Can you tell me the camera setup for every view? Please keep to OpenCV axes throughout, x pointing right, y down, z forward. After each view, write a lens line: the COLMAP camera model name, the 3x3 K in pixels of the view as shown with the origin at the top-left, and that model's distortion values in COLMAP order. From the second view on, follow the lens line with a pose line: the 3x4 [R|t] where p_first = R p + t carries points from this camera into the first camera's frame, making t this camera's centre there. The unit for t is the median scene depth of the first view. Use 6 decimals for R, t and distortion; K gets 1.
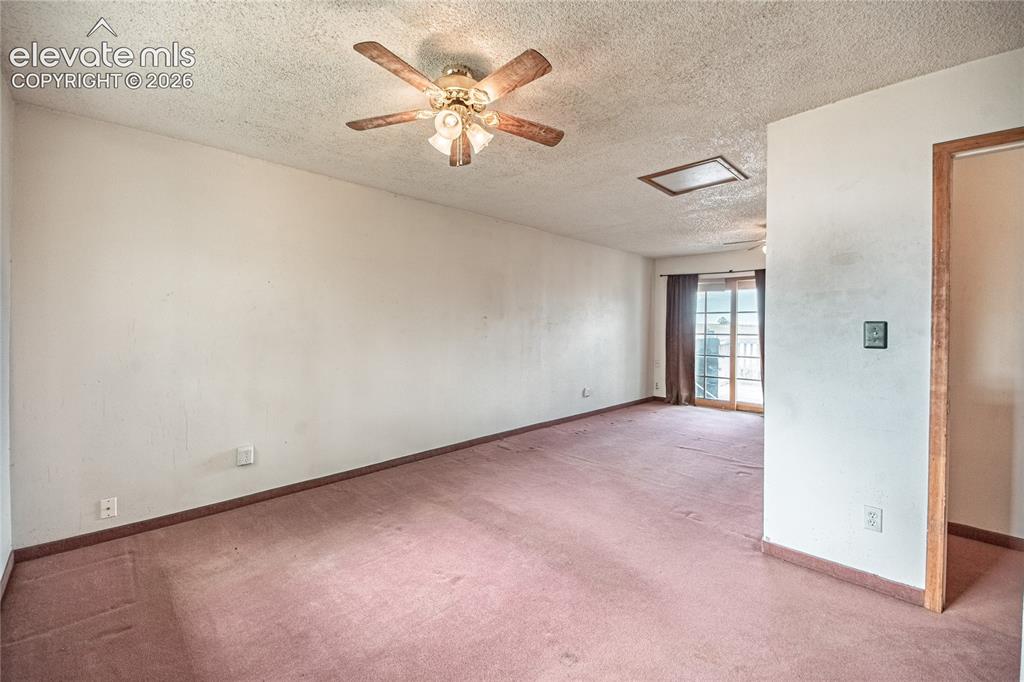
lens RADIAL K [[414.9, 0, 510.3], [0, 414.9, 317.3], [0, 0, 1]] dist [0.000733, -0.000059]
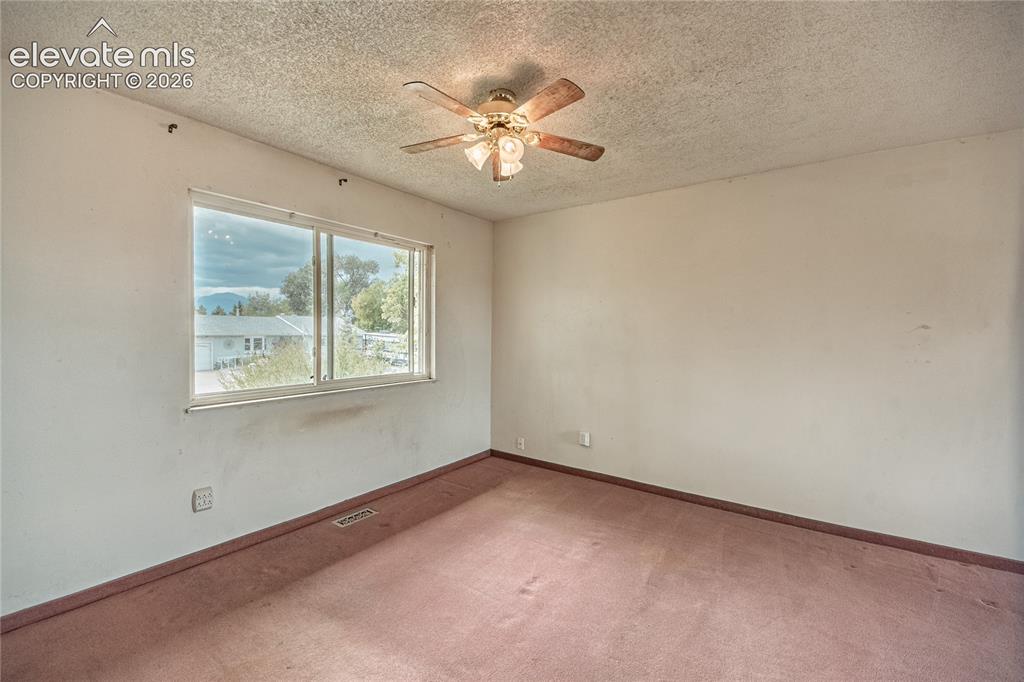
lens RADIAL K [[425.6, 0, 513.9], [0, 425.6, 326.8], [0, 0, 1]] dist [0.000589, -0.000200]
pose [[0.163880, -0.016568, -0.986341, 0.611614], [0.008334, 0.999847, -0.015410, 0.007058], [0.986445, -0.005695, 0.163993, 0.556854]]
